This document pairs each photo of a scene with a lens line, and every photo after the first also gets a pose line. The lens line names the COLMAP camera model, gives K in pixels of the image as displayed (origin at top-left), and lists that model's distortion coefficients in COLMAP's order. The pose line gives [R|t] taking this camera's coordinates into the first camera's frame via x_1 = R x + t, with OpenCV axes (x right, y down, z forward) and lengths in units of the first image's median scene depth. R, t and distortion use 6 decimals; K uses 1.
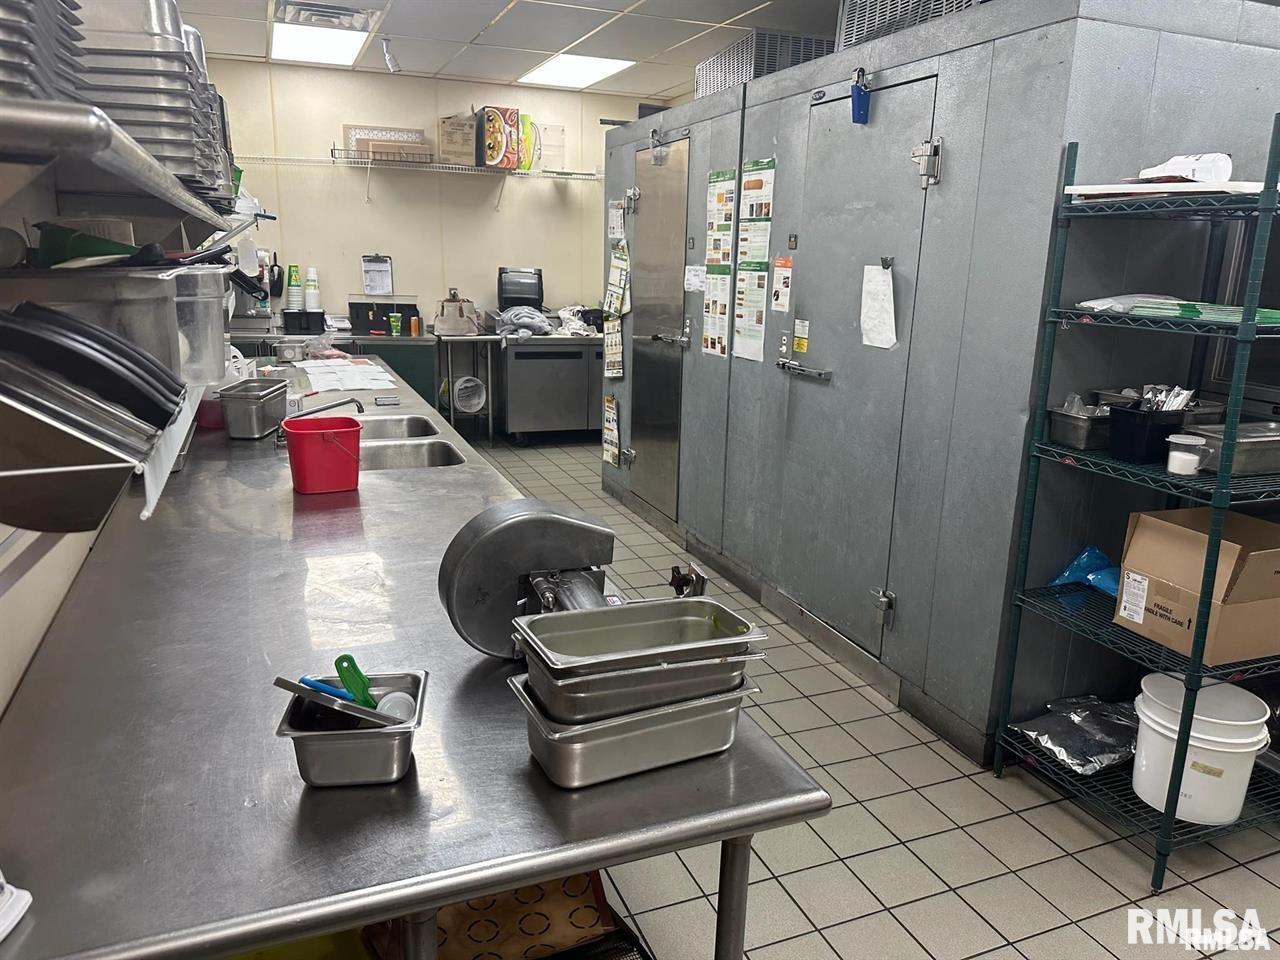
lens RADIAL K [[896.1, 0, 652.6], [0, 896.1, 478.2], [0, 0, 1]] dist [0.031368, -0.039552]
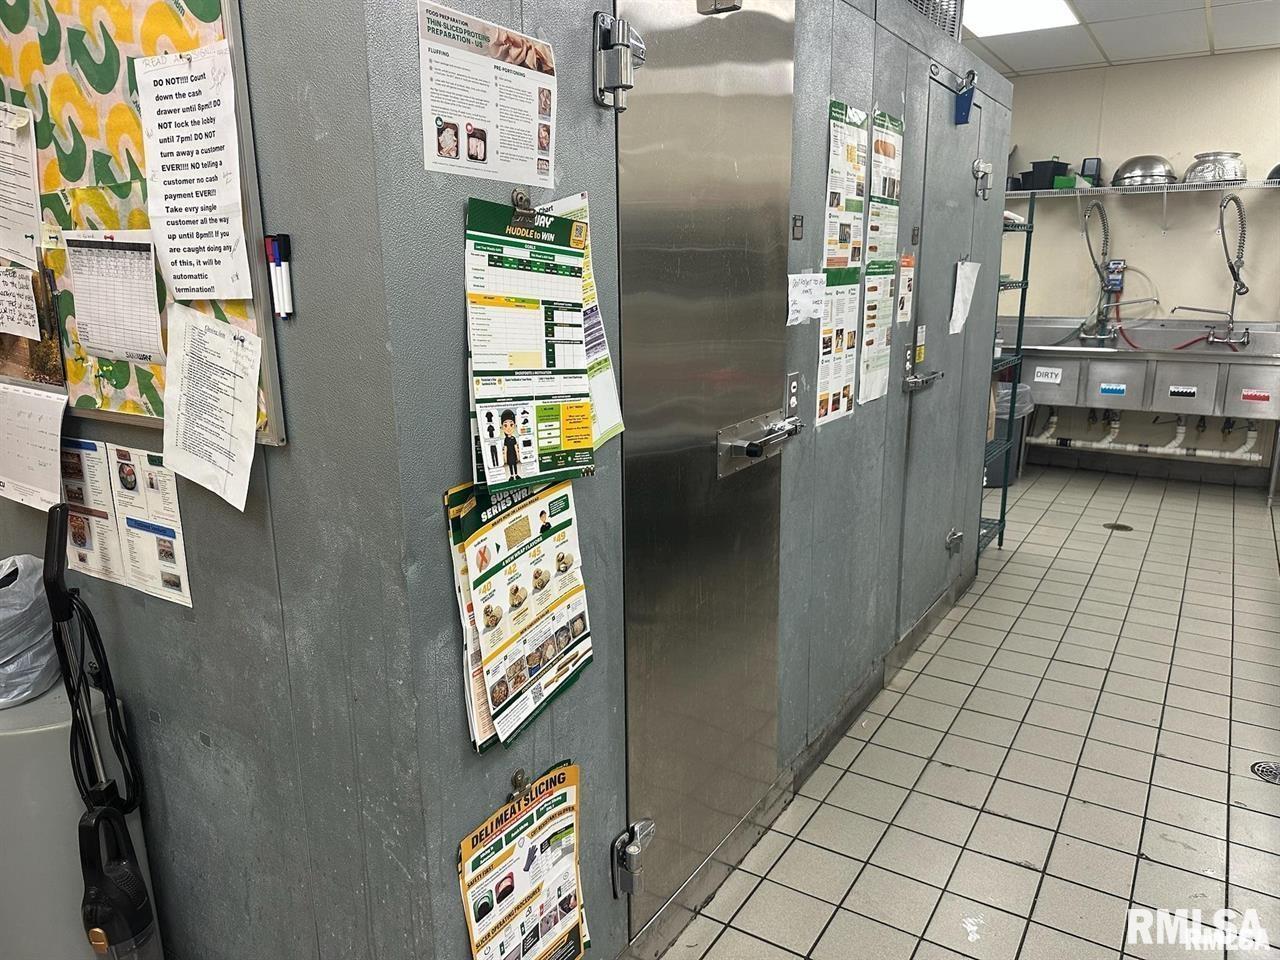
lens RADIAL K [[896.1, 0, 639.3], [0, 896.1, 475.1], [0, 0, 1]] dist [0.031368, -0.039552]
pose [[-0.569630, -0.208409, 0.795040, -0.360996], [0.188938, 0.908208, 0.373444, -0.376002], [-0.799890, 0.362938, -0.477966, 1.502117]]
